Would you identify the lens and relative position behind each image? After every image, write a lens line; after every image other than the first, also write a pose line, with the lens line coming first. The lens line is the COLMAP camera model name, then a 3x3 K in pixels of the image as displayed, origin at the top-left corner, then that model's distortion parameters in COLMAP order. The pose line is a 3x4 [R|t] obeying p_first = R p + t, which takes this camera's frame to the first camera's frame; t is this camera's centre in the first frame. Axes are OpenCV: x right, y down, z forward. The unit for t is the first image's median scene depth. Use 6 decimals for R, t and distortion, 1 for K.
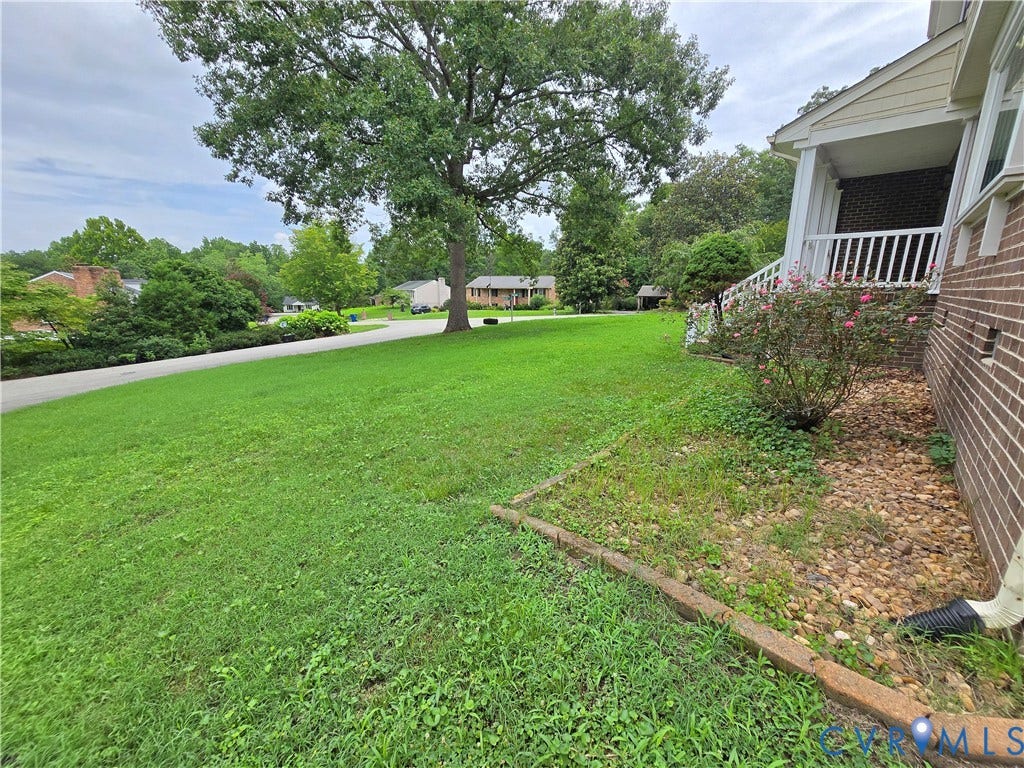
lens RADIAL K [[421.4, 0, 511.7], [0, 421.4, 383.1], [0, 0, 1]] dist [-0.004027, -0.000392]
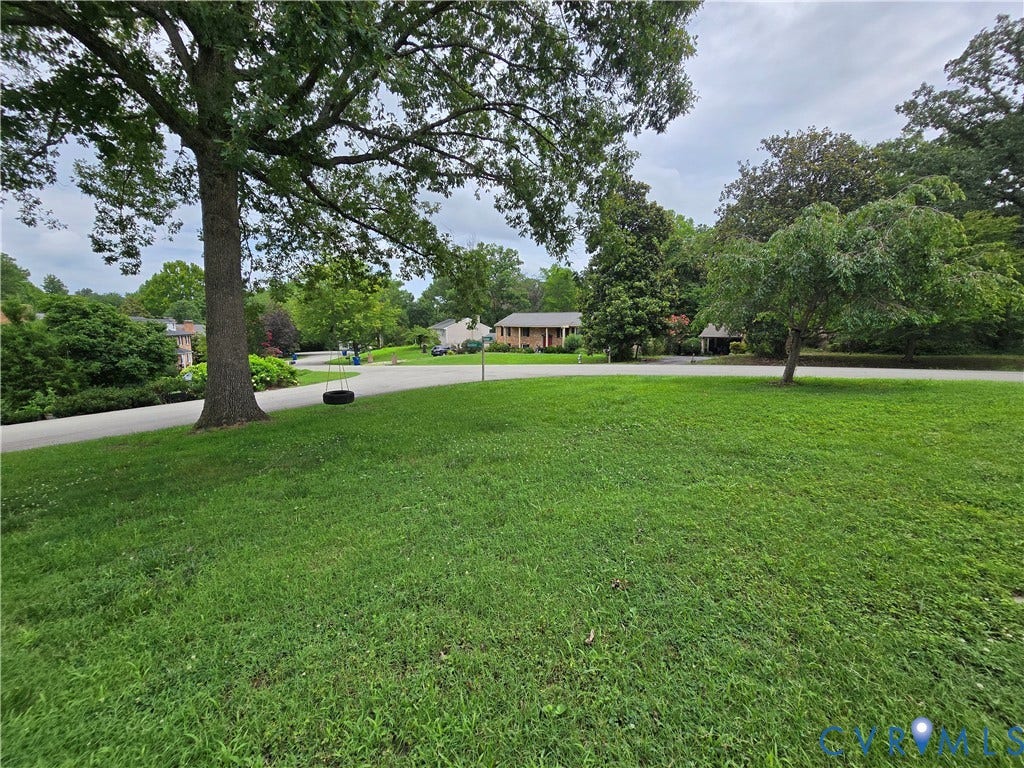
lens RADIAL K [[421.4, 0, 512.5], [0, 421.4, 388.1], [0, 0, 1]] dist [-0.004027, -0.000392]
pose [[0.984452, 0.023129, -0.174126, 0.123868], [-0.035737, 0.996933, -0.069619, -0.063263], [0.171982, 0.074759, 0.982259, 0.258454]]
